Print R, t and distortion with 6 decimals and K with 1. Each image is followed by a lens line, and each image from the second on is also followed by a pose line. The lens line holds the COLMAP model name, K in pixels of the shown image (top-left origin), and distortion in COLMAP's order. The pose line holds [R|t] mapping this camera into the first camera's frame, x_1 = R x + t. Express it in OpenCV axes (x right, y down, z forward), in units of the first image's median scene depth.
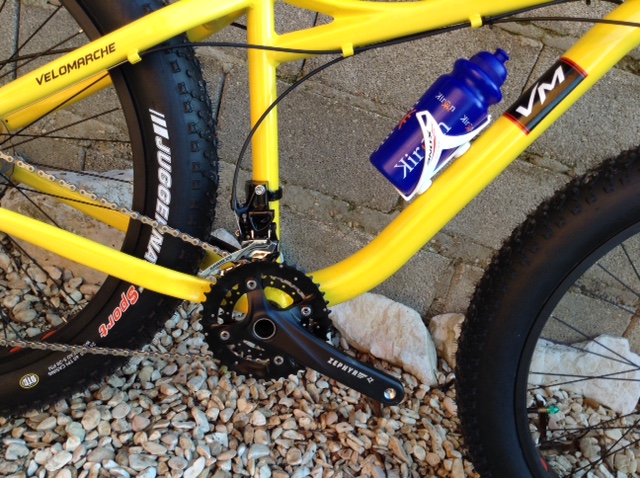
lens RADIAL K [[592.0, 0, 328.6], [0, 592.0, 241.1], [0, 0, 1]] dist [0.086113, -0.160584]
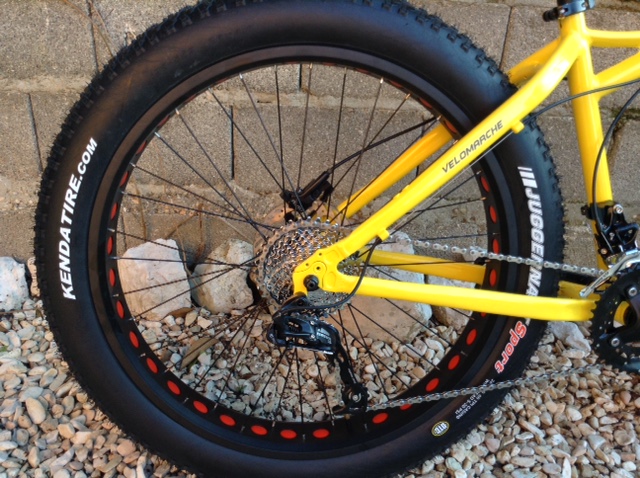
lens RADIAL K [[592.0, 0, 328.6], [0, 592.0, 241.1], [0, 0, 1]] dist [0.086113, -0.160584]
pose [[0.963386, -0.267714, 0.014741, -0.665445], [0.267921, 0.963332, -0.014518, -0.155189], [-0.010313, 0.017936, 0.999786, -0.133708]]
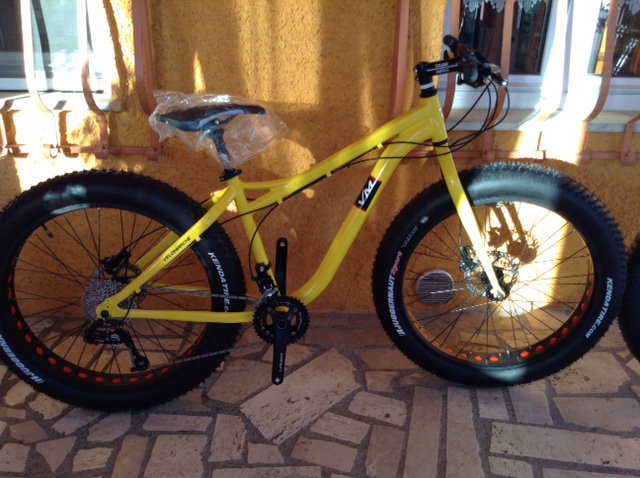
lens RADIAL K [[592.0, 0, 328.6], [0, 592.0, 241.1], [0, 0, 1]] dist [0.086113, -0.160584]
pose [[0.955749, -0.294082, -0.007744, 0.180838], [0.293474, 0.951284, 0.094509, -0.327858], [-0.020427, -0.092600, 0.995494, -1.282126]]
